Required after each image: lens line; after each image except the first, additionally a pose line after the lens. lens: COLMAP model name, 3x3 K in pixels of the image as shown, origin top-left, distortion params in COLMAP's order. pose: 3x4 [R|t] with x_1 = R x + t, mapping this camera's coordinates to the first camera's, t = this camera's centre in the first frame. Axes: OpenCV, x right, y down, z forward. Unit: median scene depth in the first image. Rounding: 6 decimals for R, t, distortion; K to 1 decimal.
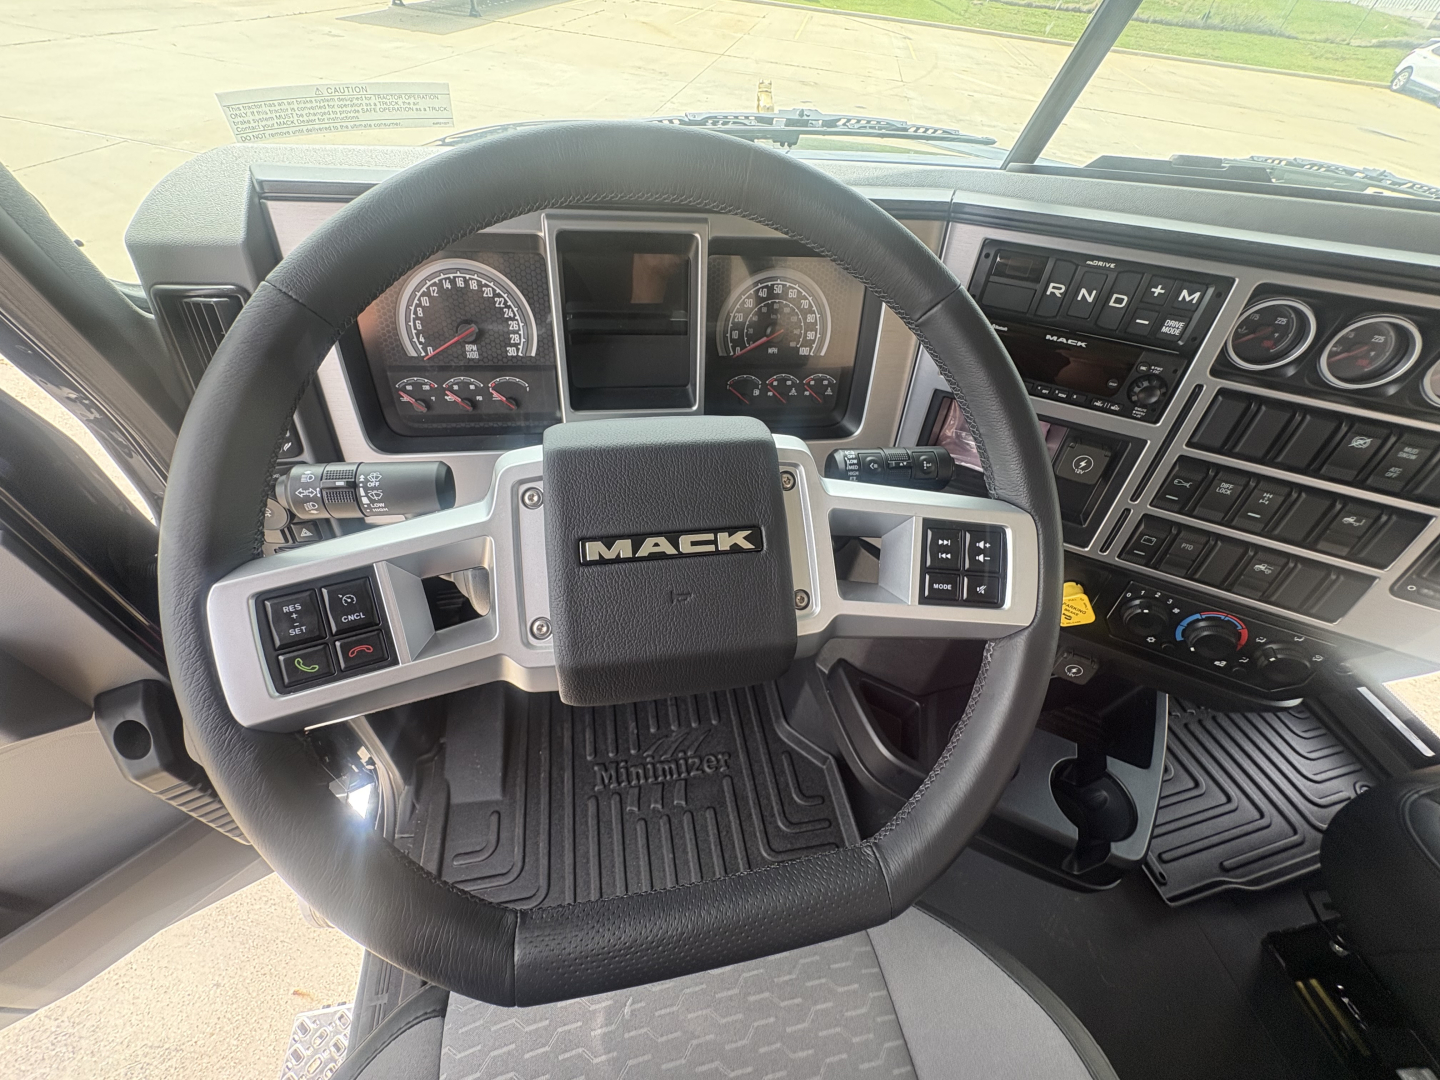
lens RADIAL K [[577.0, 0, 720.0], [0, 577.0, 540.0], [0, 0, 1]] dist [0.000226, 0.000479]
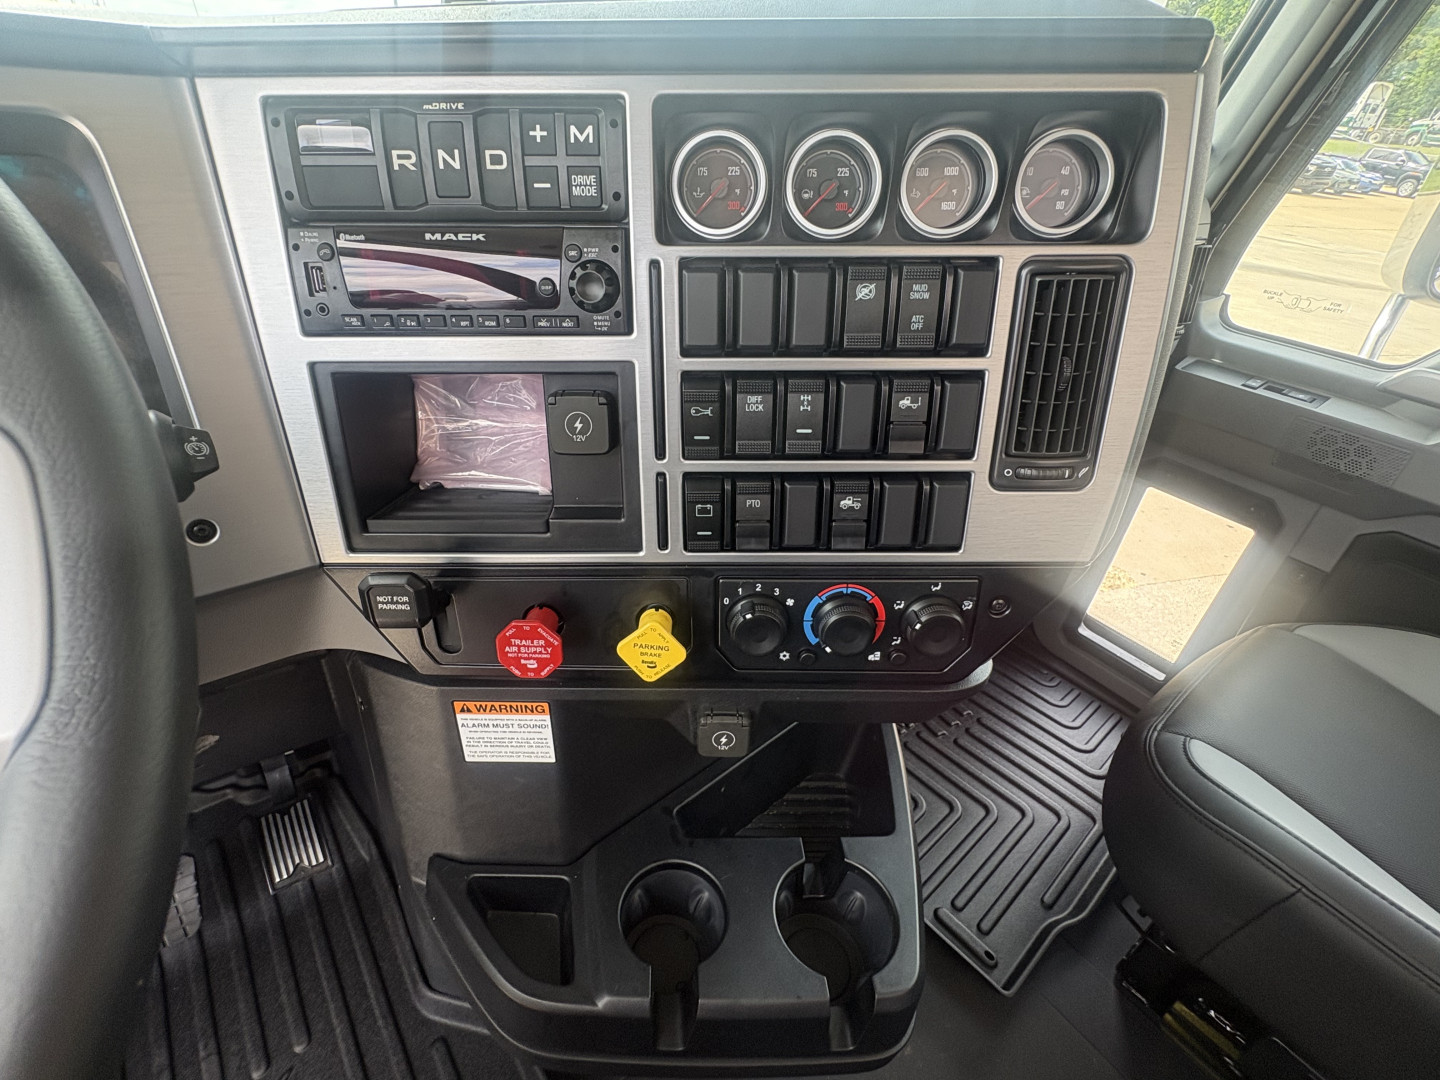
lens RADIAL K [[661.4, 0, 720.0], [0, 661.4, 540.0], [0, 0, 1]] dist [0.000654, 0.000101]
pose [[0.897189, -0.259263, 0.357540, 0.470688], [0.324484, 0.936148, -0.135411, 0.134883], [-0.299603, 0.237505, 0.924029, 0.306154]]
